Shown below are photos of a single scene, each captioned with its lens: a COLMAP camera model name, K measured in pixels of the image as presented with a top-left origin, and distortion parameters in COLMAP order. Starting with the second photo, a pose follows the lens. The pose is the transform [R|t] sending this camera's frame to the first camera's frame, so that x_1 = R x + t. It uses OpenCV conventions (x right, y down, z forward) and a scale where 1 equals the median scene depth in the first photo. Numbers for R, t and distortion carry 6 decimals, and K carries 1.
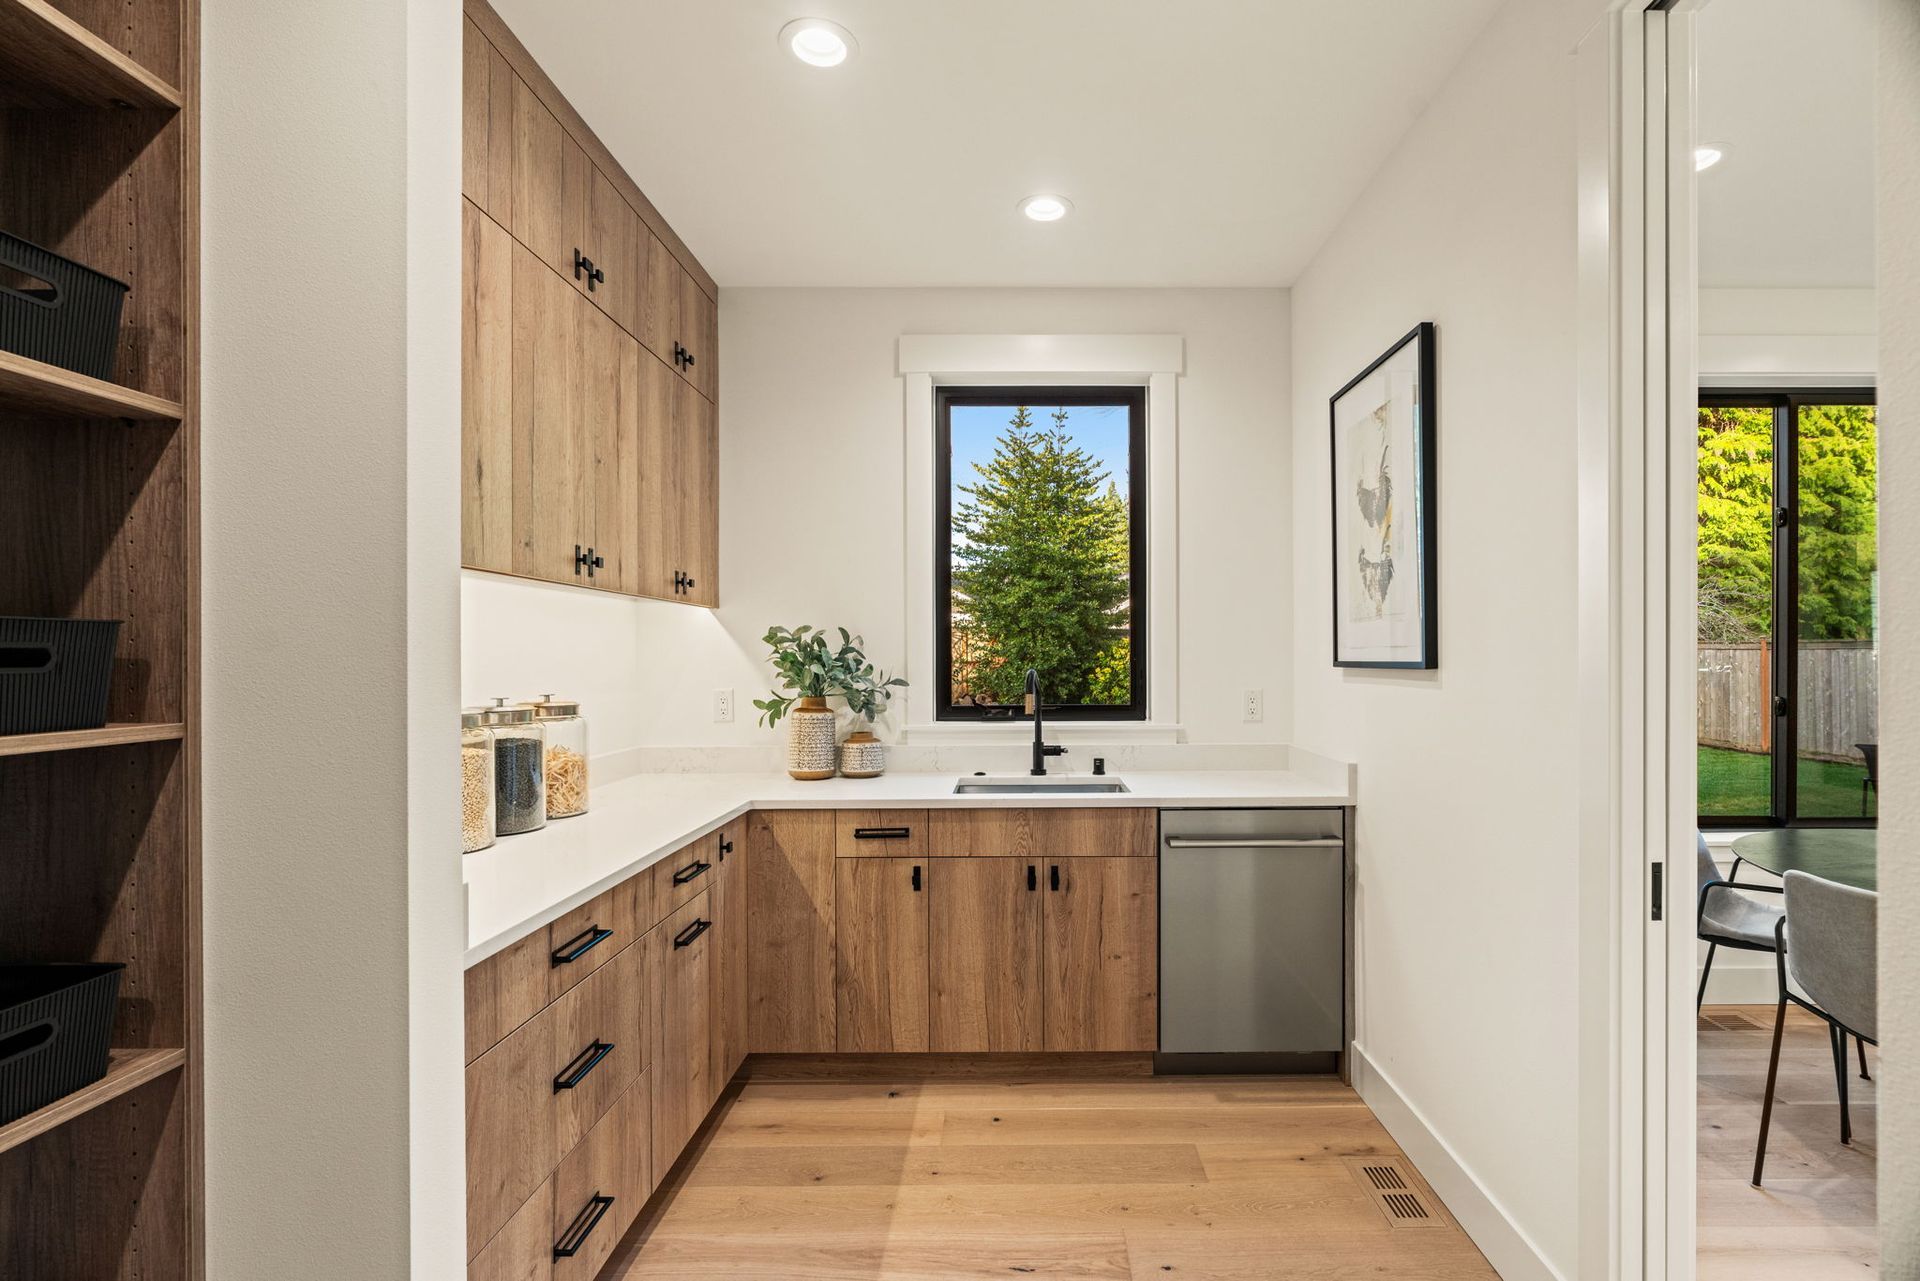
lens RADIAL K [[906.9, 0, 1034.5], [0, 906.9, 663.9], [0, 0, 1]] dist [0.000722, 0.000202]
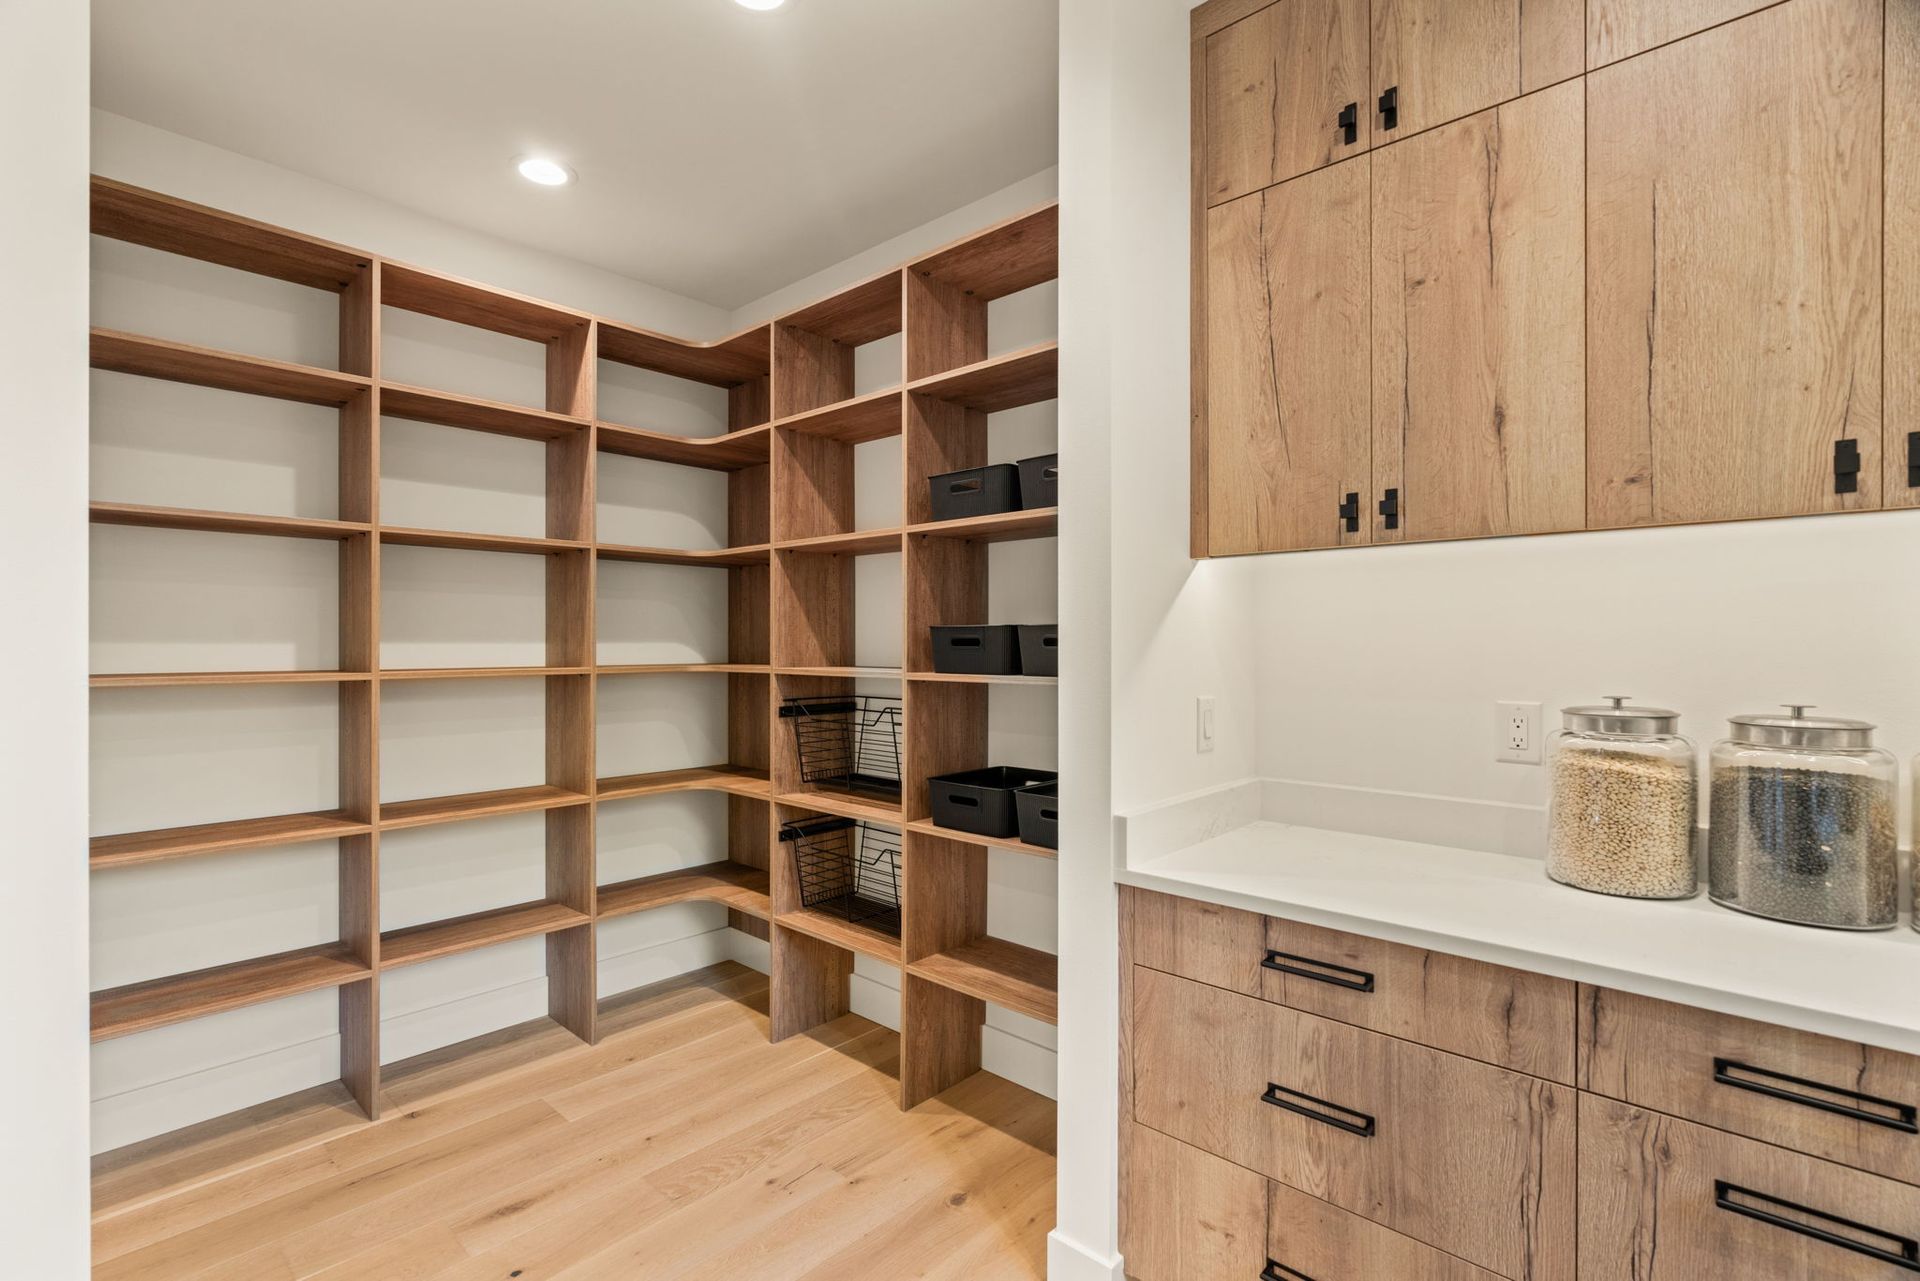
lens RADIAL K [[871.6, 0, 960.0], [0, 871.6, 640.5], [0, 0, 1]] dist [-0.019490, 0.012121]
pose [[-0.683290, -0.004040, -0.730136, 0.305141], [-0.006110, 0.999981, 0.000186, -0.005437], [0.730122, 0.004588, -0.683302, 1.172156]]
